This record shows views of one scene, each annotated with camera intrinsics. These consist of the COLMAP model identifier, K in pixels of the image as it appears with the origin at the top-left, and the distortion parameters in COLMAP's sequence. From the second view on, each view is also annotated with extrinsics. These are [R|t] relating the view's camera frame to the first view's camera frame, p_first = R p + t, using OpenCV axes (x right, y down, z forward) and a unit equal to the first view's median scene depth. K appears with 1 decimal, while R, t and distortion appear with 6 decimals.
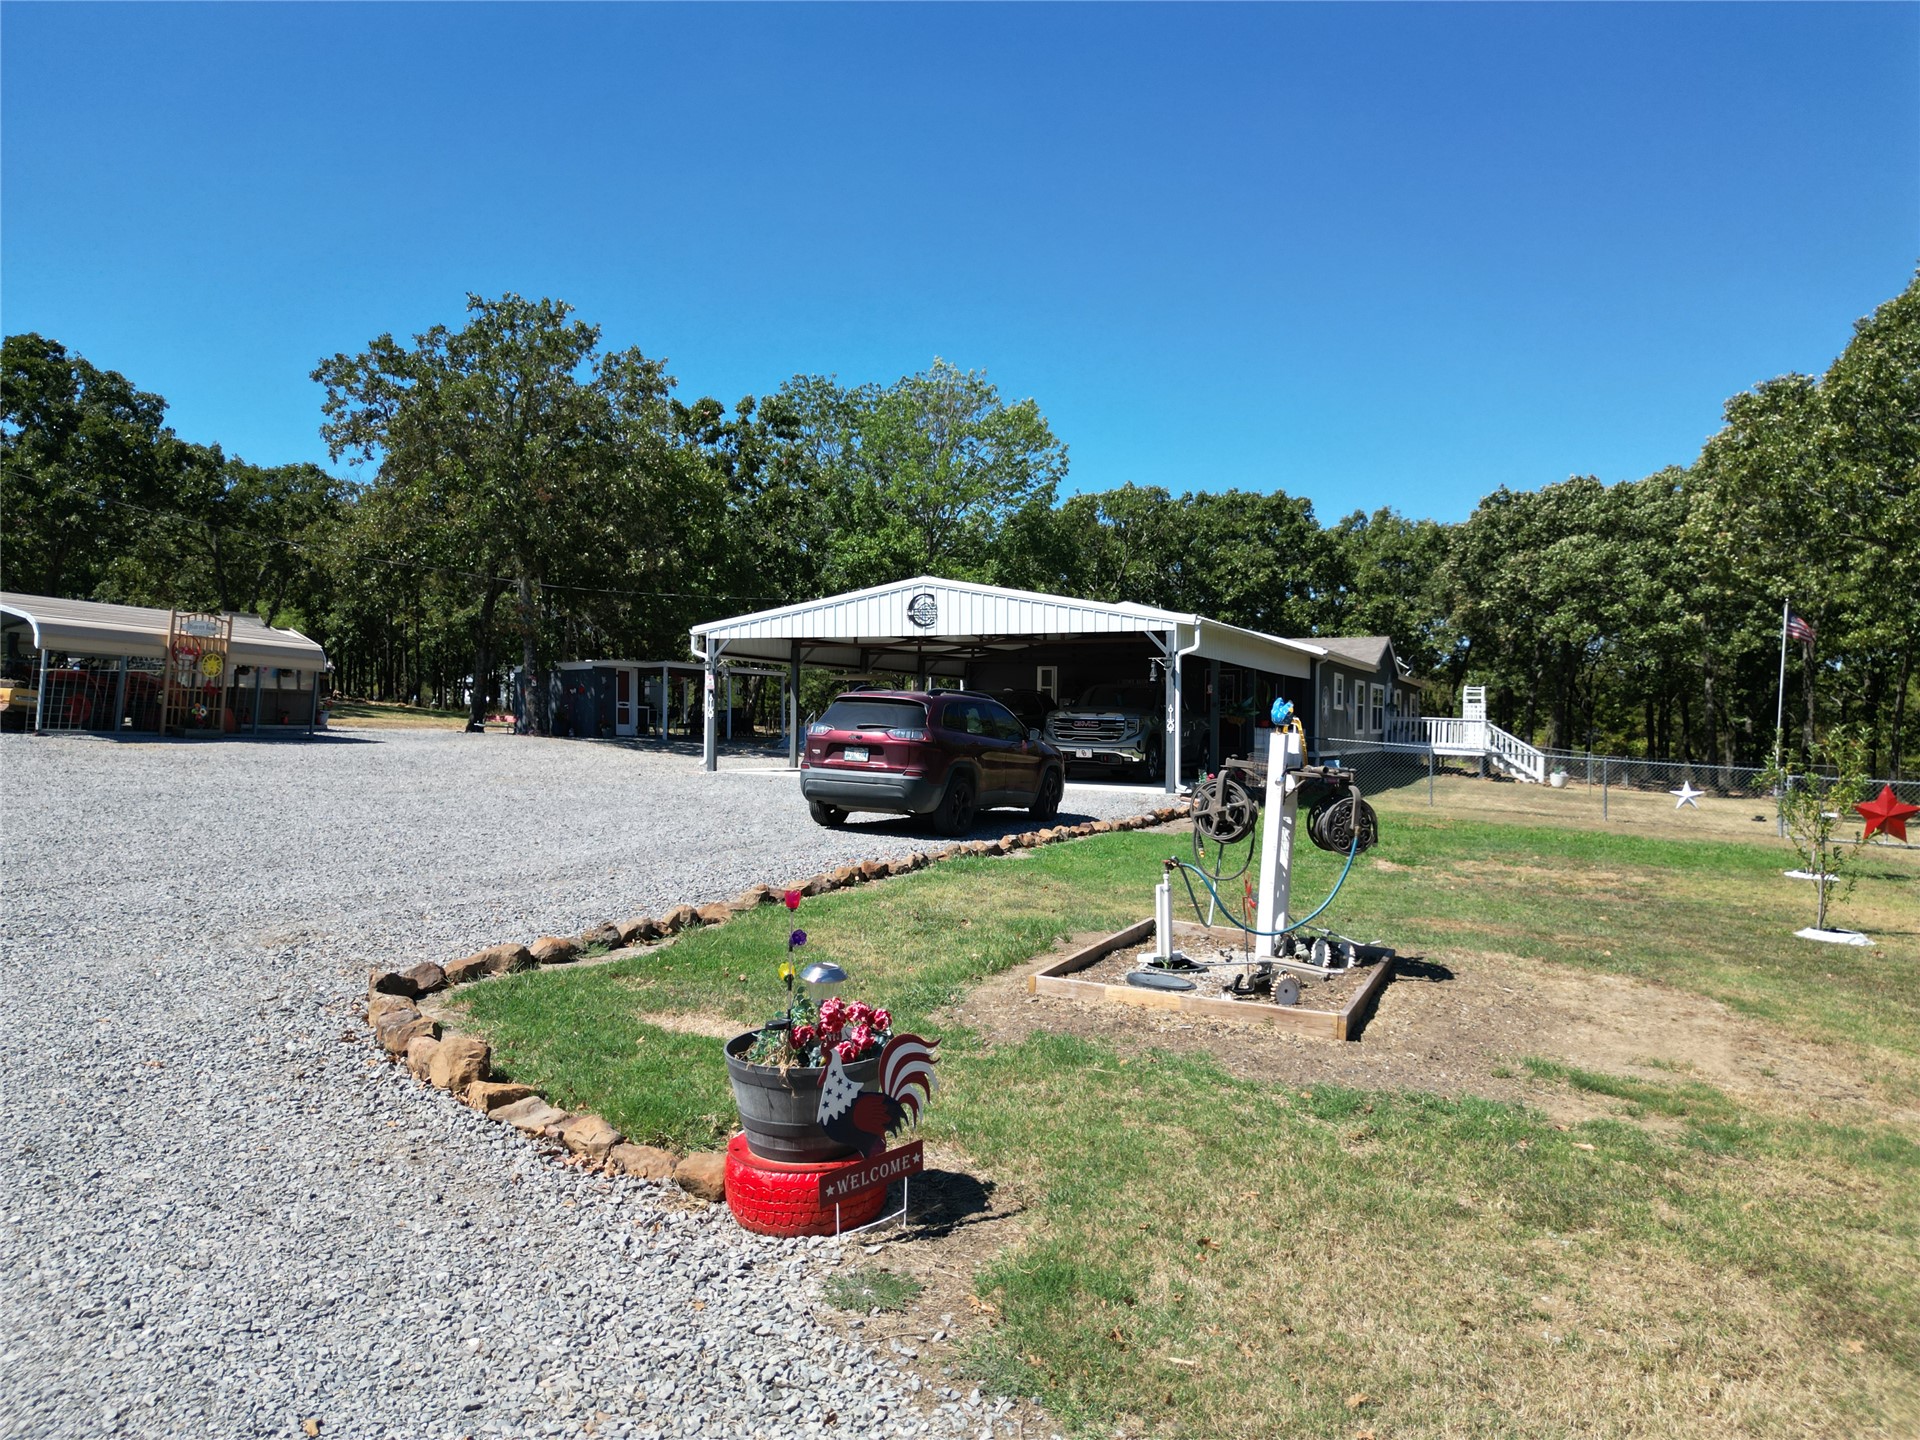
lens RADIAL K [[1362.5, 0, 961.6], [0, 1362.5, 708.4], [0, 0, 1]] dist [0.063706, -0.077830]
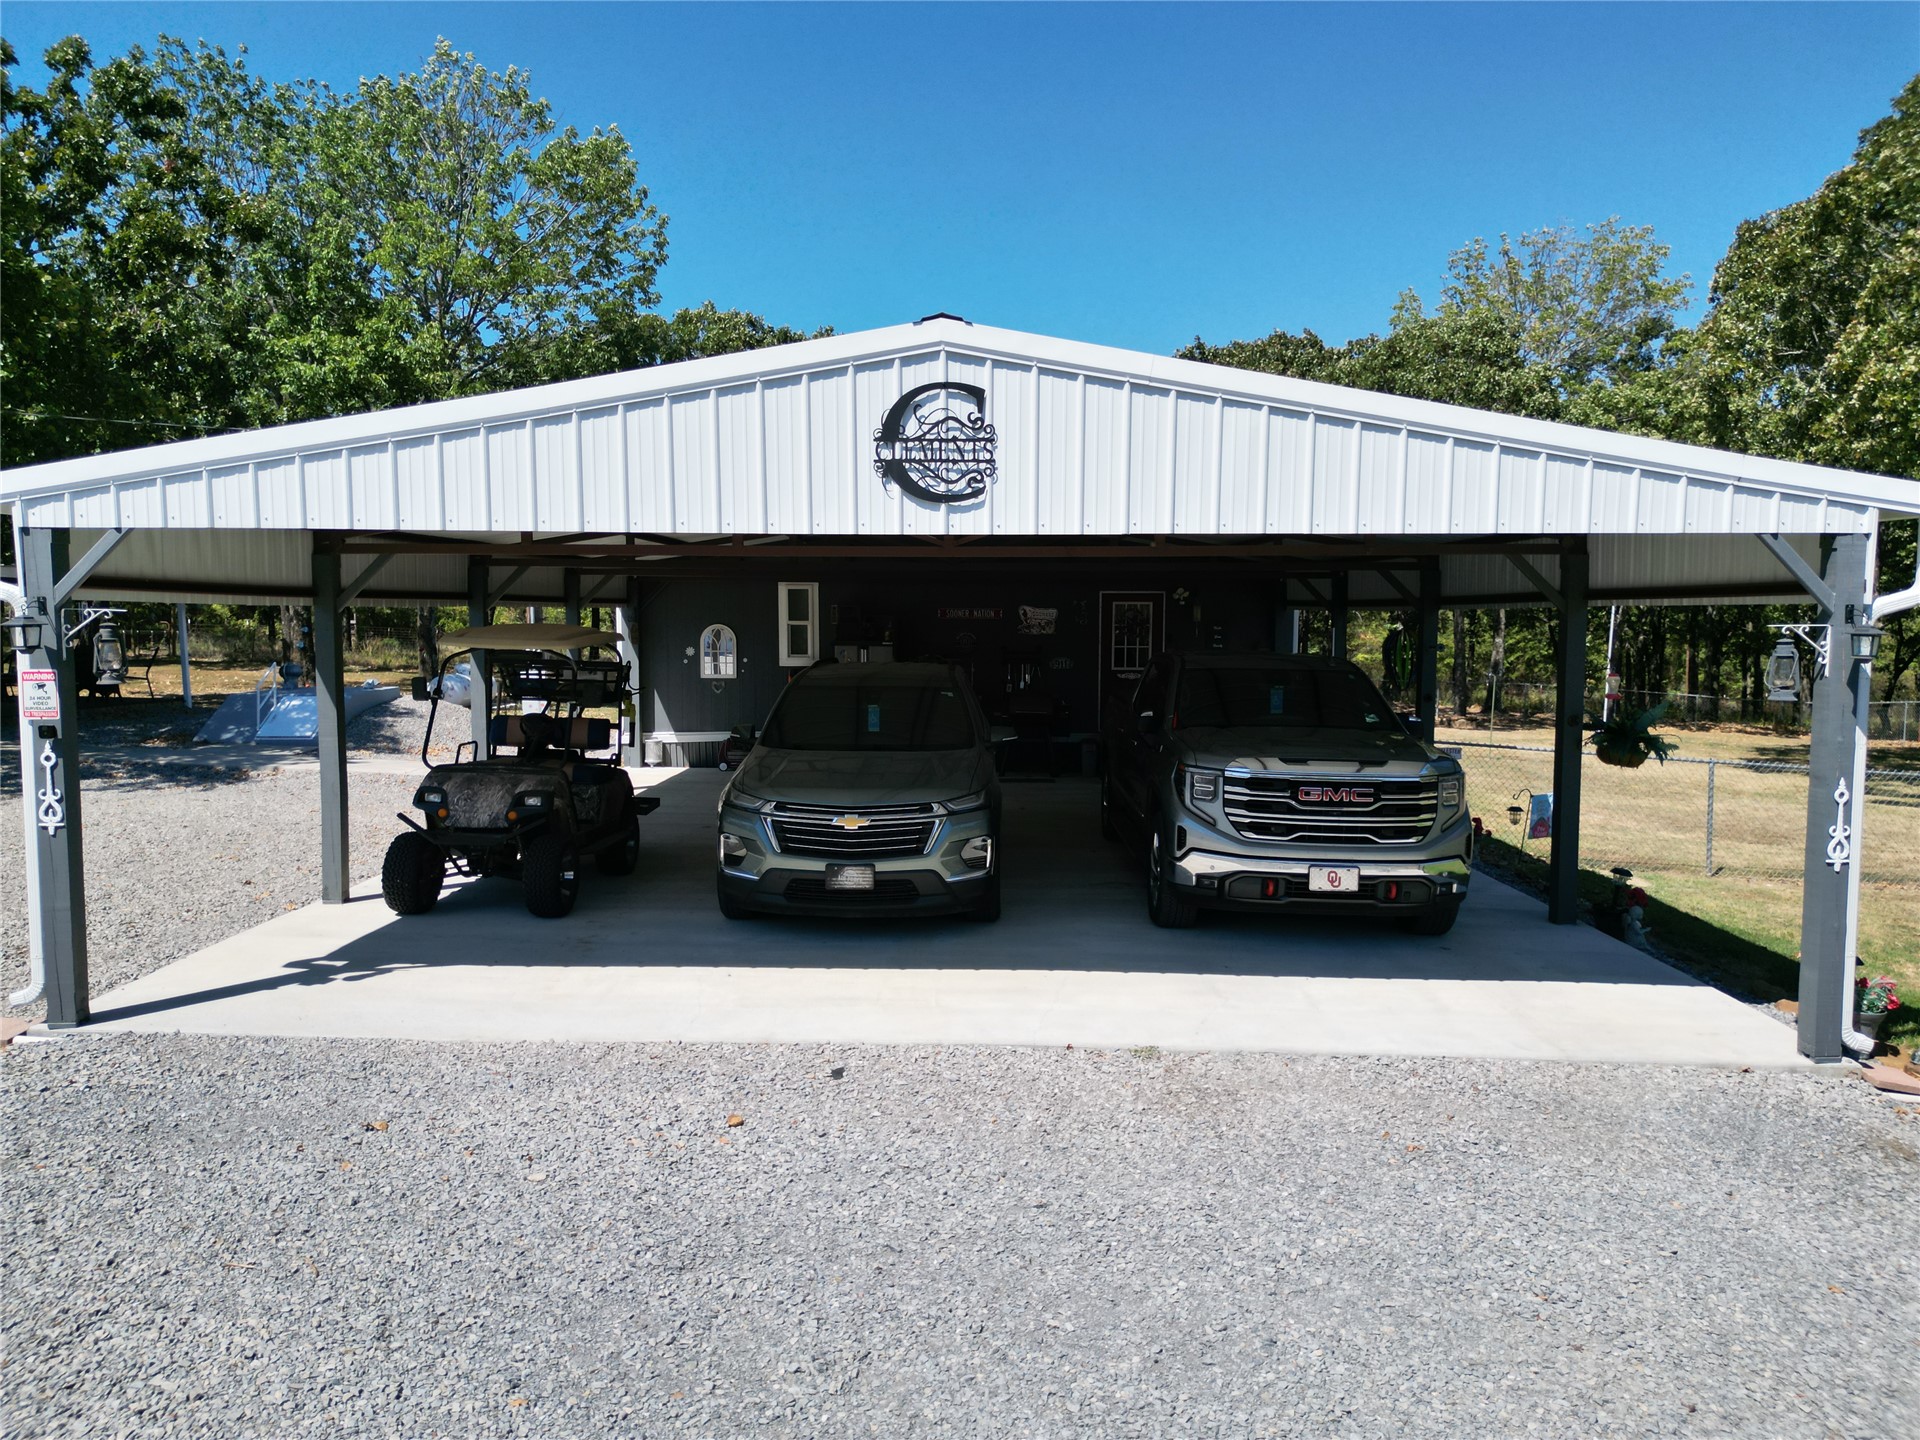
lens RADIAL K [[1354.1, 0, 960.0], [0, 1354.1, 720.0], [0, 0, 1]] dist [0.057707, -0.054210]
pose [[0.913809, -0.041312, 0.404039, -0.076406], [0.002242, 0.995311, 0.096697, -0.023264], [-0.406139, -0.087457, 0.909617, 0.405164]]
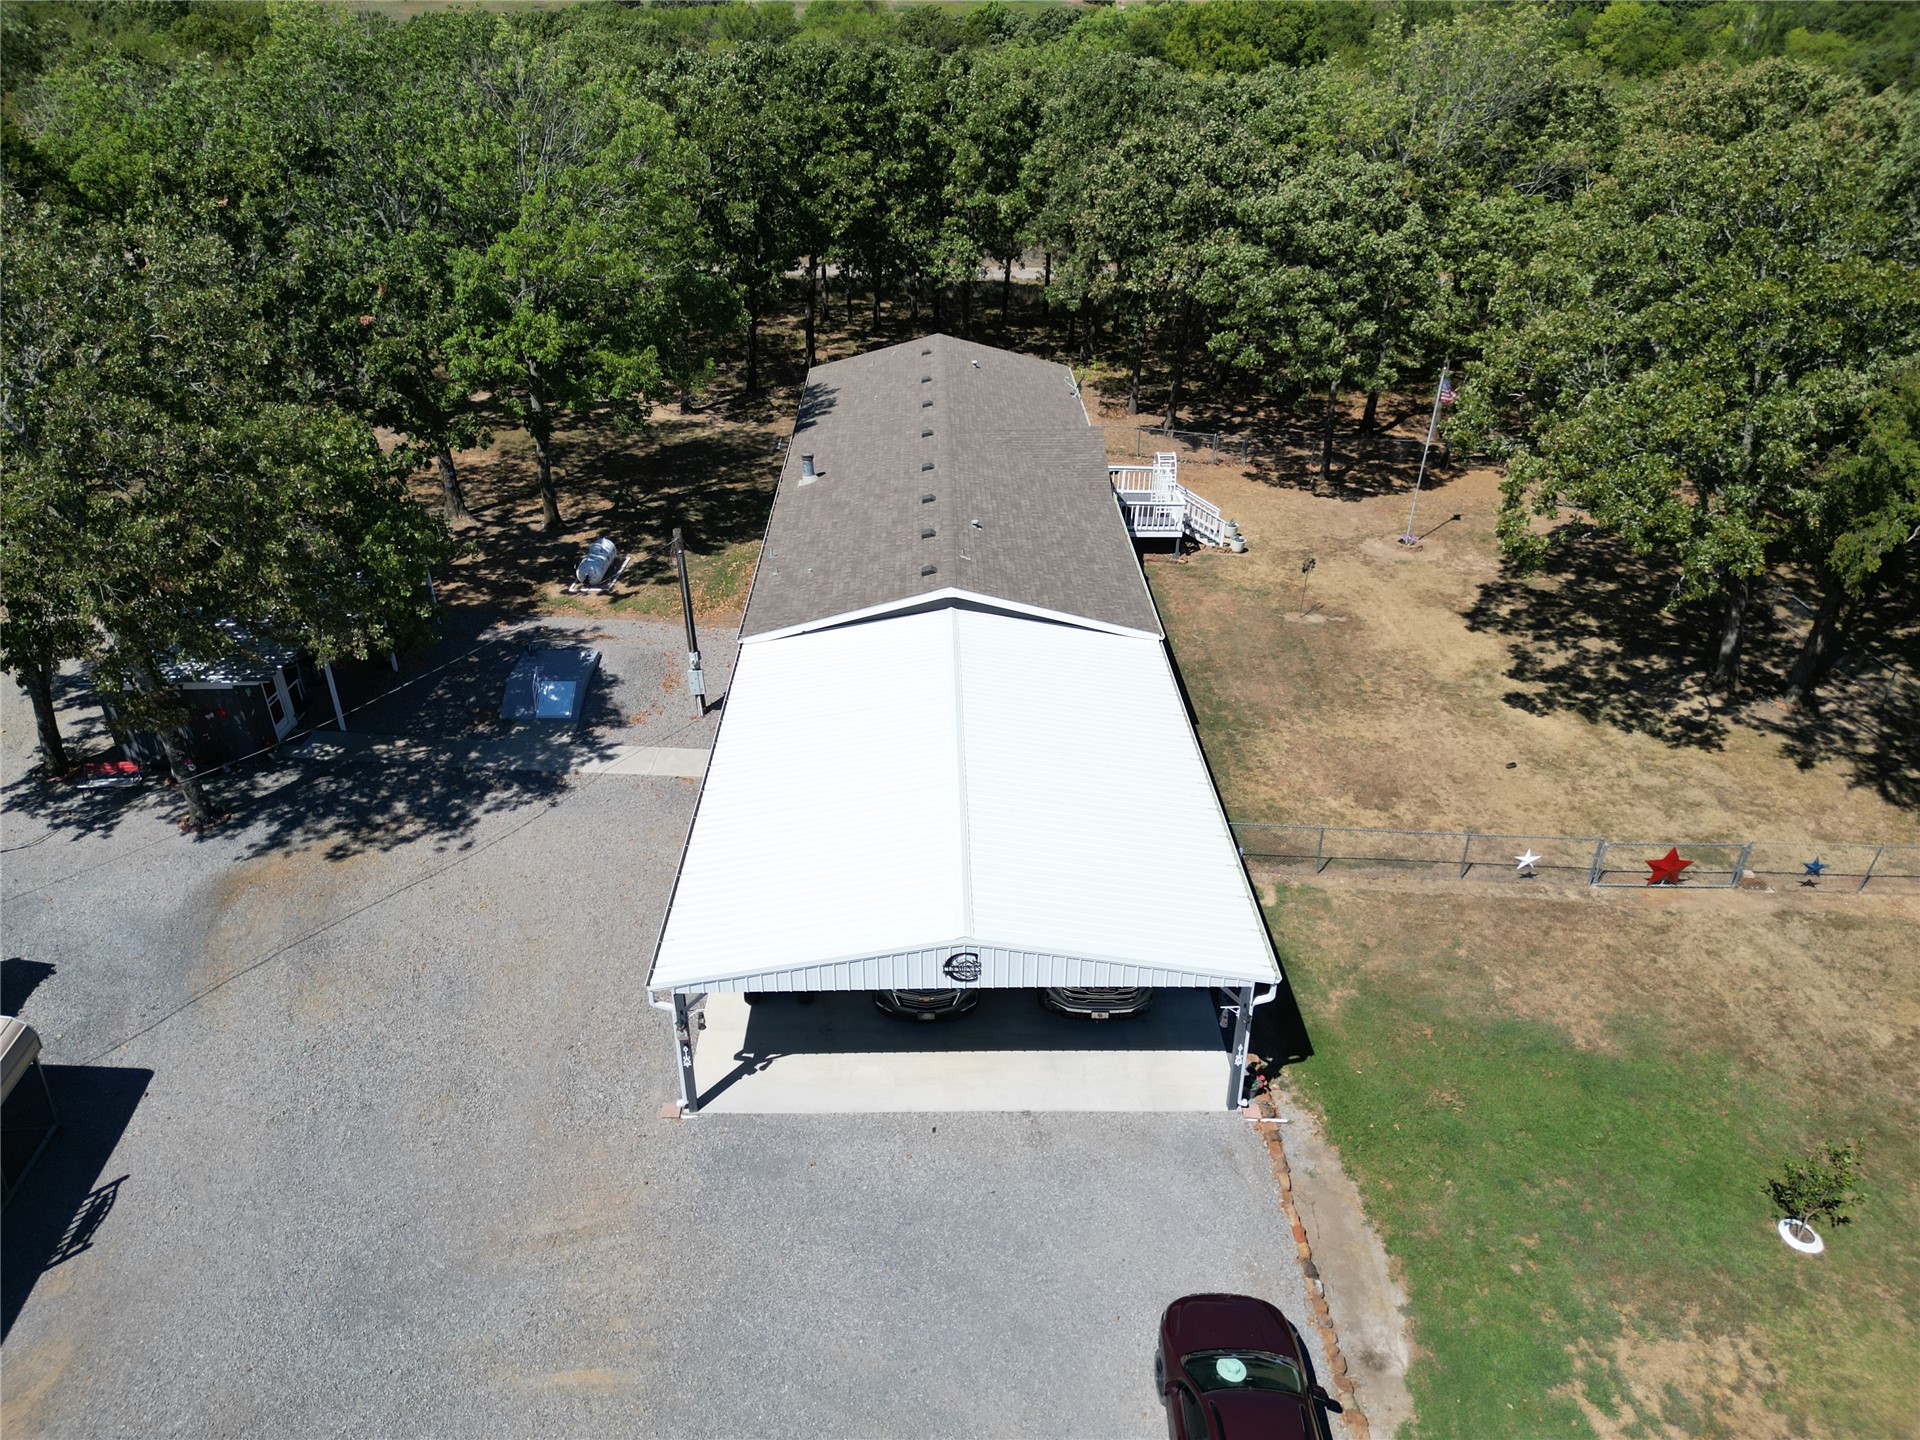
lens RADIAL K [[1354.1, 0, 960.0], [0, 1354.1, 720.0], [0, 0, 1]] dist [0.057707, -0.054210]
pose [[0.901972, -0.219081, 0.372089, -0.175895], [0.000781, 0.862553, 0.505967, -0.357059], [-0.431794, -0.456077, 0.778170, 0.215027]]
